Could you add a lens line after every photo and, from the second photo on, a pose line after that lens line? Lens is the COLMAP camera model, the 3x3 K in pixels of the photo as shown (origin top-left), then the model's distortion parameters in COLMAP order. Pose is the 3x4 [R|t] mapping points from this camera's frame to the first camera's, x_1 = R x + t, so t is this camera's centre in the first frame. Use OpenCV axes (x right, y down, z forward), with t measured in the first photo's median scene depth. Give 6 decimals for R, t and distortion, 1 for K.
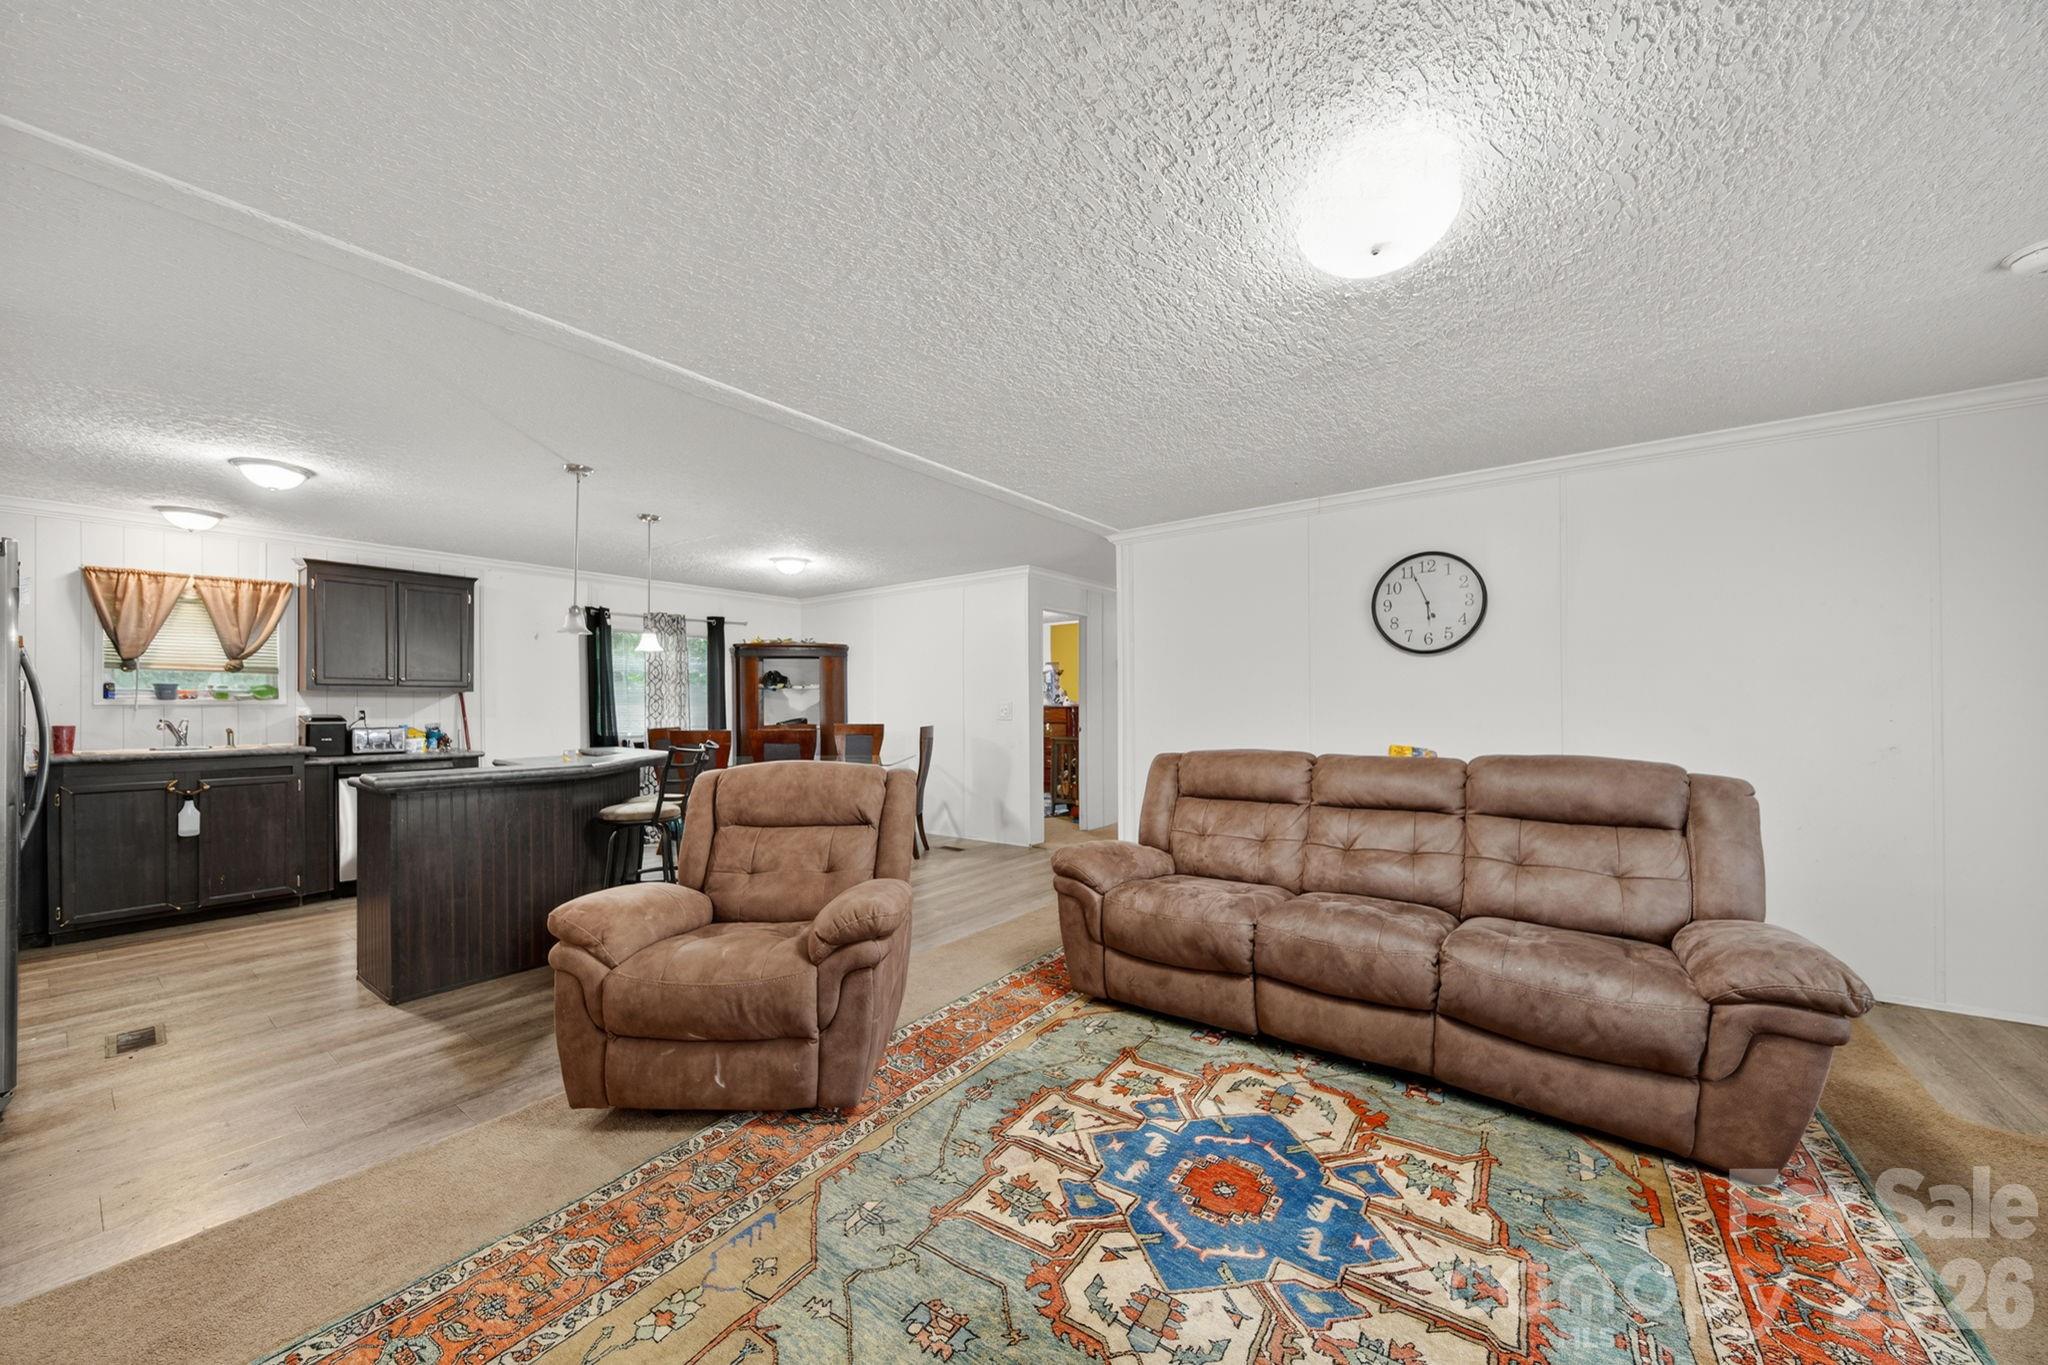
lens RADIAL K [[744.4, 0, 1059.4], [0, 744.4, 705.7], [0, 0, 1]] dist [-0.001300, -0.000542]
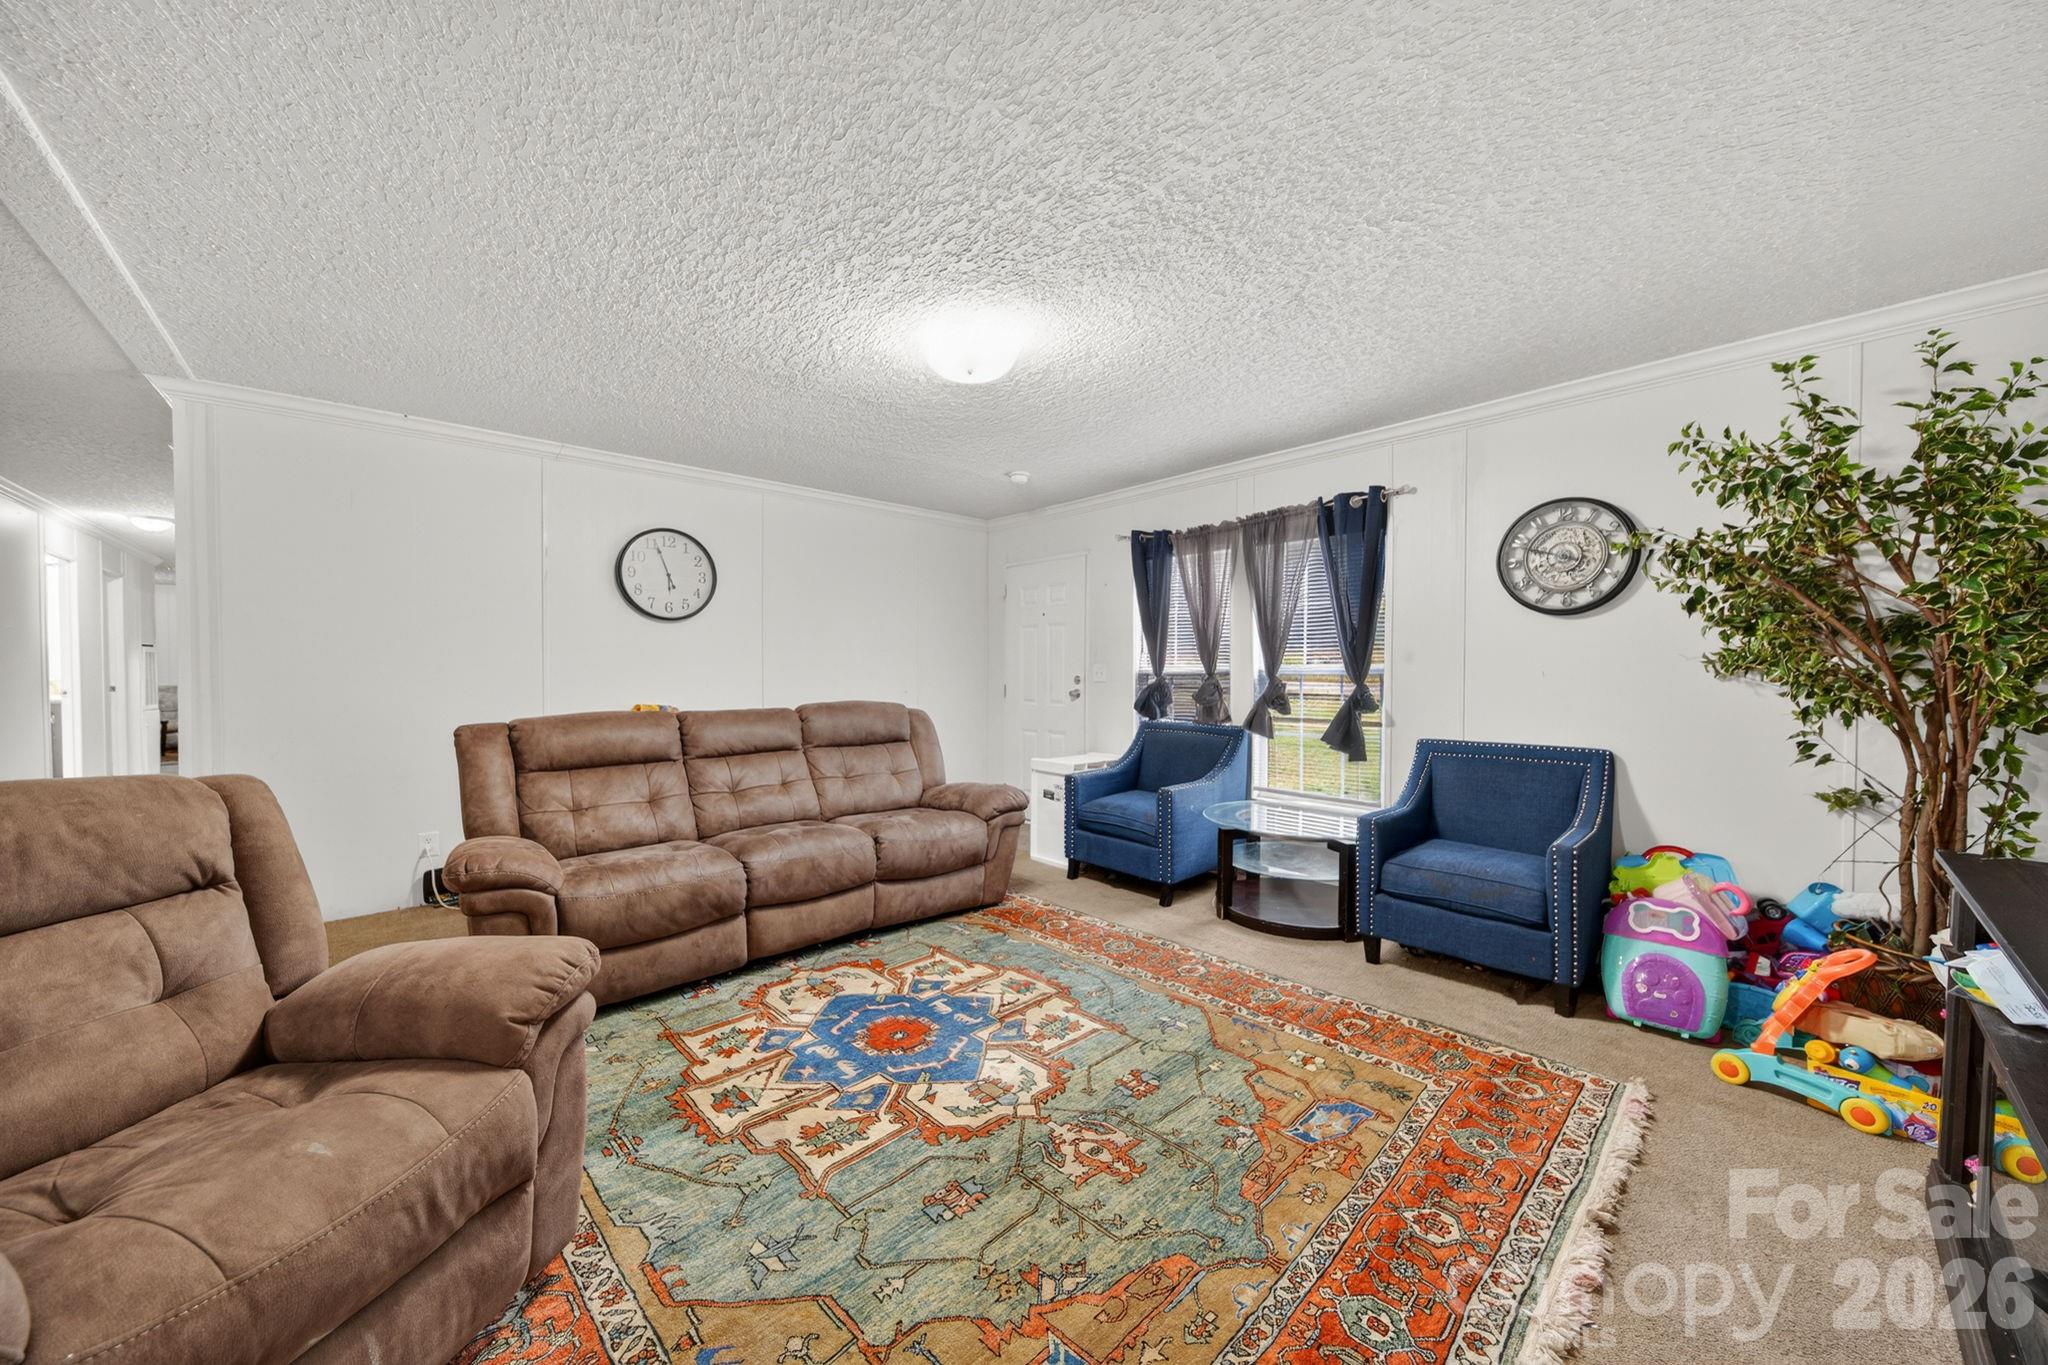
lens RADIAL K [[744.4, 0, 1018.1], [0, 744.4, 686.2], [0, 0, 1]] dist [-0.001300, -0.000542]
pose [[0.194741, -0.015149, 0.980738, -0.849618], [-0.006436, 0.999839, 0.016722, 0.011661], [-0.980834, -0.009569, 0.194613, 0.459076]]
